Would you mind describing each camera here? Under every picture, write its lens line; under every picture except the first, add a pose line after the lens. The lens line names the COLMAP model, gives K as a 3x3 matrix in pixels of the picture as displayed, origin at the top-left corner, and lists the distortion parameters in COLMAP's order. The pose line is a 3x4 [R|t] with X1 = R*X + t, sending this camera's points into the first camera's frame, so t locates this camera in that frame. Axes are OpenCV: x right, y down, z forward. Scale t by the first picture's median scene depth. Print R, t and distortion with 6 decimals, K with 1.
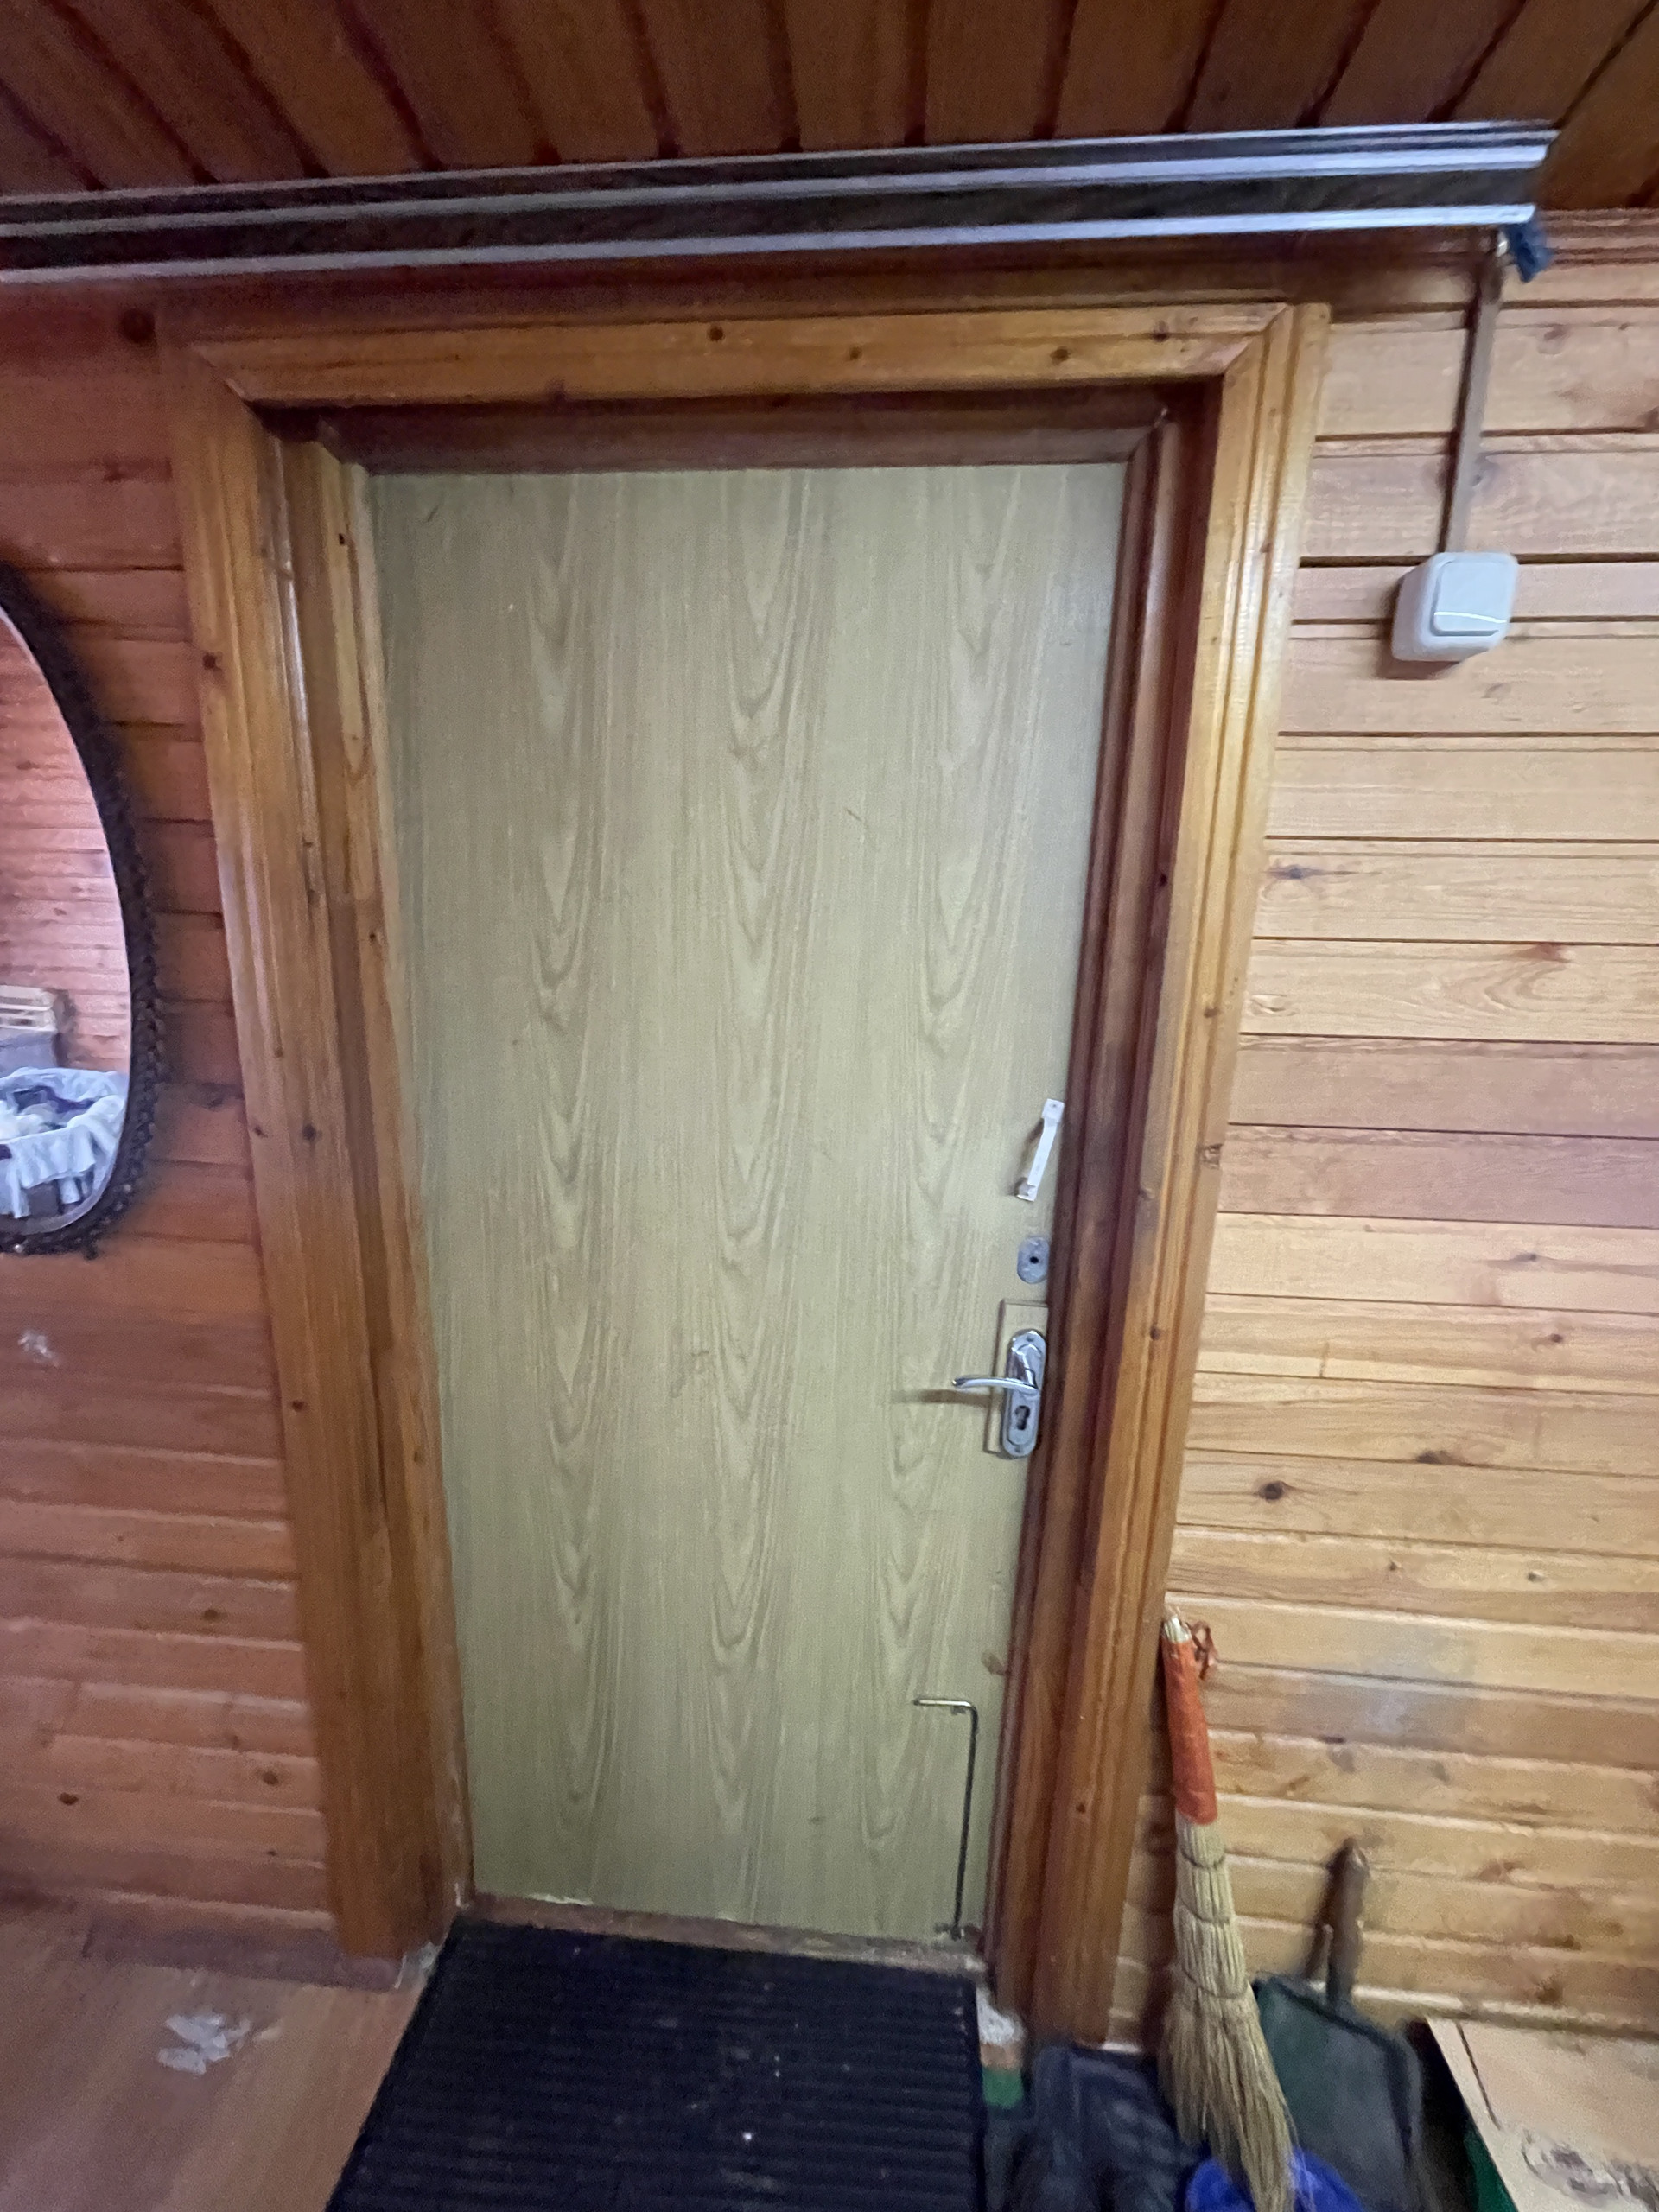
lens RADIAL K [[951.2, 0, 829.5], [0, 951.2, 1106.0], [0, 0, 1]] dist [-0.008436, 0.009268]
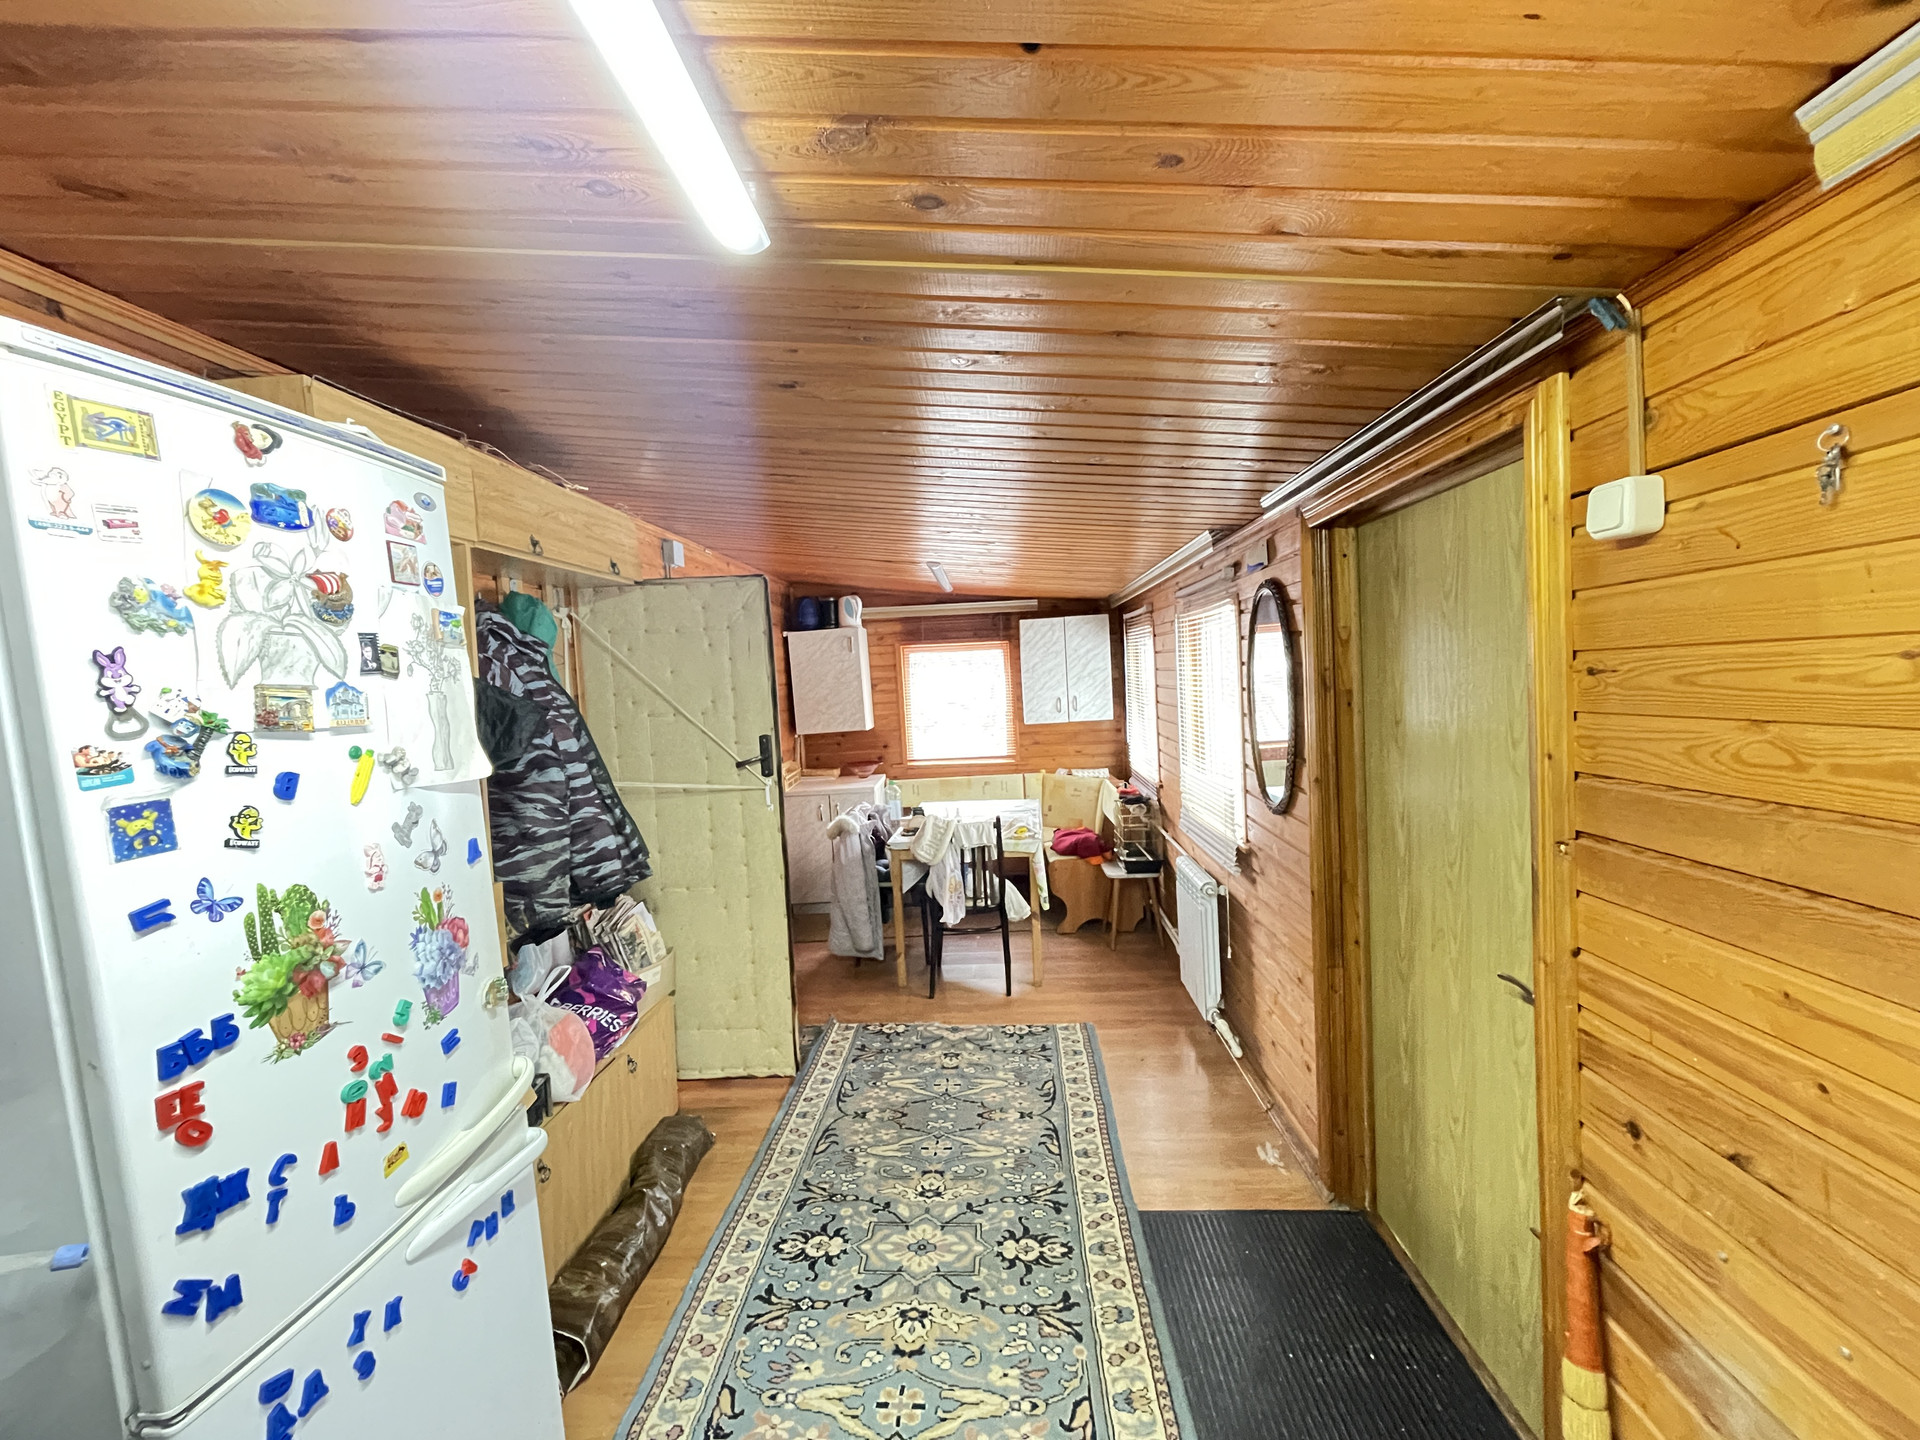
lens RADIAL K [[778.6, 0, 966.7], [0, 778.6, 717.6], [0, 0, 1]] dist [-0.007338, 0.002917]
pose [[0.048948, 0.028841, -0.998385, 1.480831], [-0.184289, 0.982682, 0.019352, -0.003174], [0.981652, 0.183044, 0.053415, -0.063421]]
